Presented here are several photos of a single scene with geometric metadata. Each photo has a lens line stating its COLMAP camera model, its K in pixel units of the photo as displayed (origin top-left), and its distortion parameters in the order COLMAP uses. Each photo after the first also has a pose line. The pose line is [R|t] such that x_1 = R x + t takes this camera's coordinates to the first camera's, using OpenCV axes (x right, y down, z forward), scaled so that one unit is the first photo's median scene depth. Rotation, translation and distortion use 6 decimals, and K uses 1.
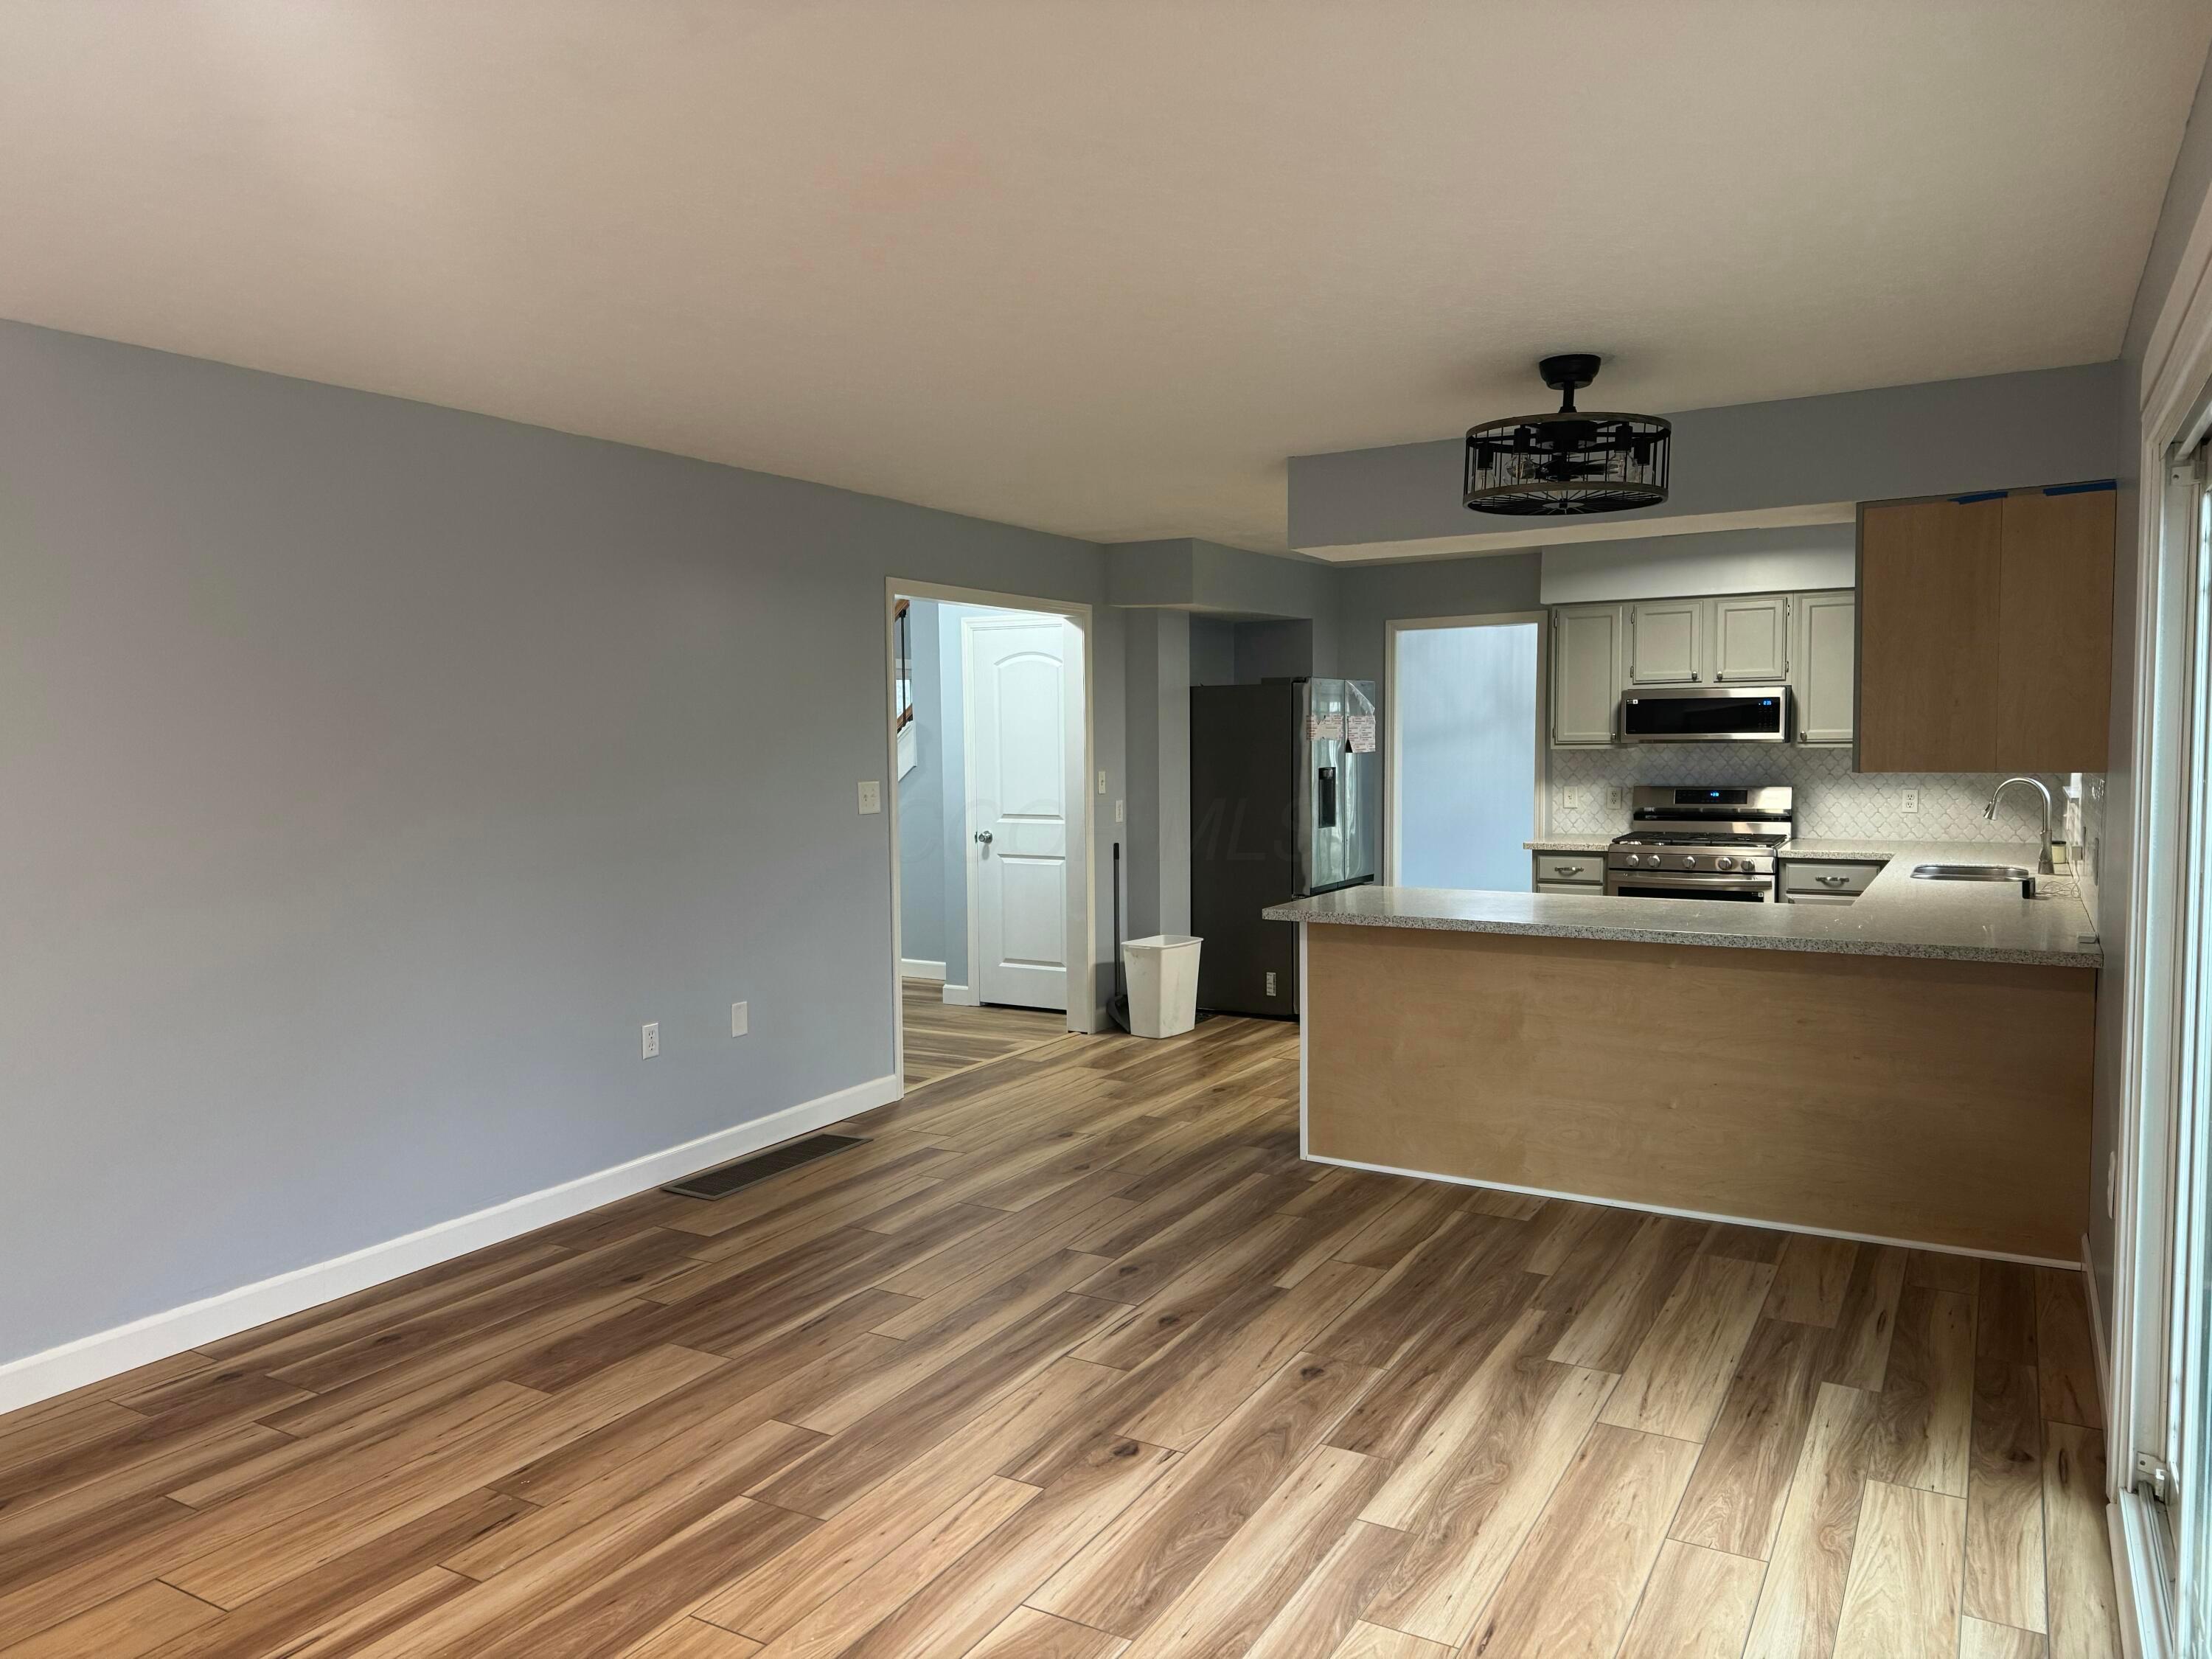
lens RADIAL K [[1524.7, 0, 1106.0], [0, 1524.7, 829.5], [0, 0, 1]] dist [0.107235, -0.154267]
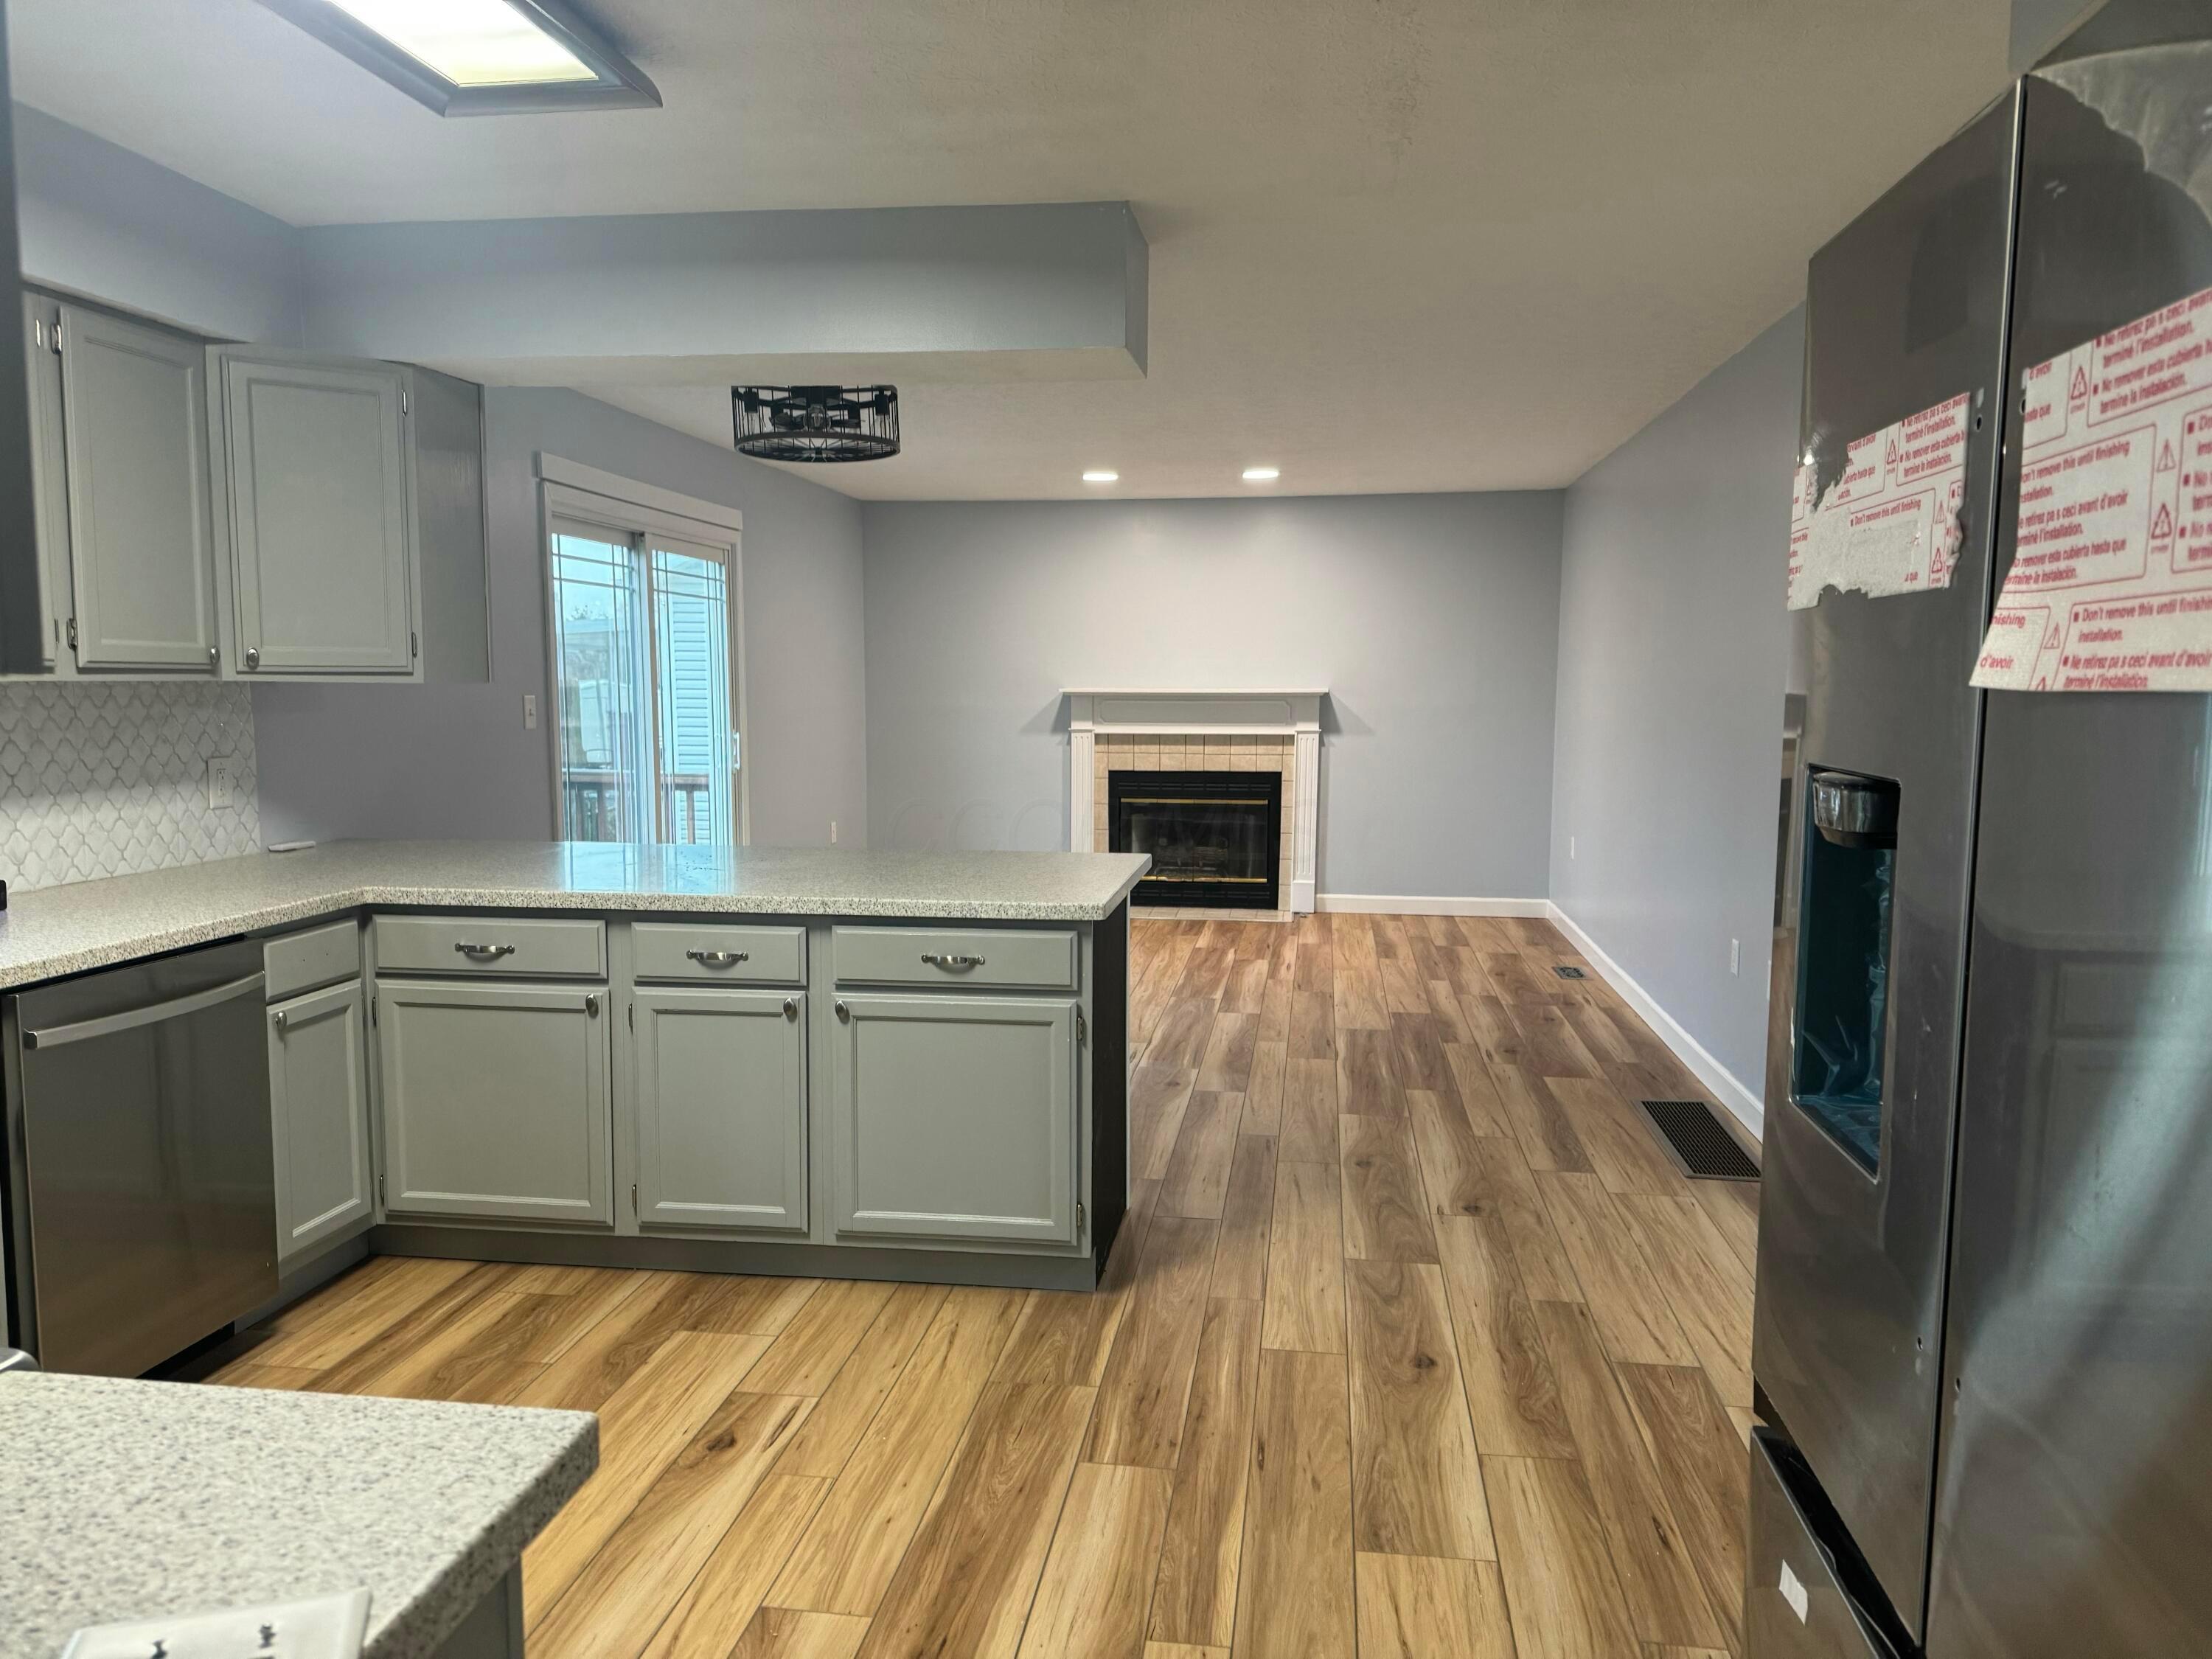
lens RADIAL K [[1524.7, 0, 1106.0], [0, 1524.7, 829.5], [0, 0, 1]] dist [0.107235, -0.154267]
pose [[-0.926902, 0.044587, -0.372647, 0.551753], [-0.016925, 0.986942, 0.160184, -0.117028], [0.374923, 0.154782, -0.914043, 2.233012]]
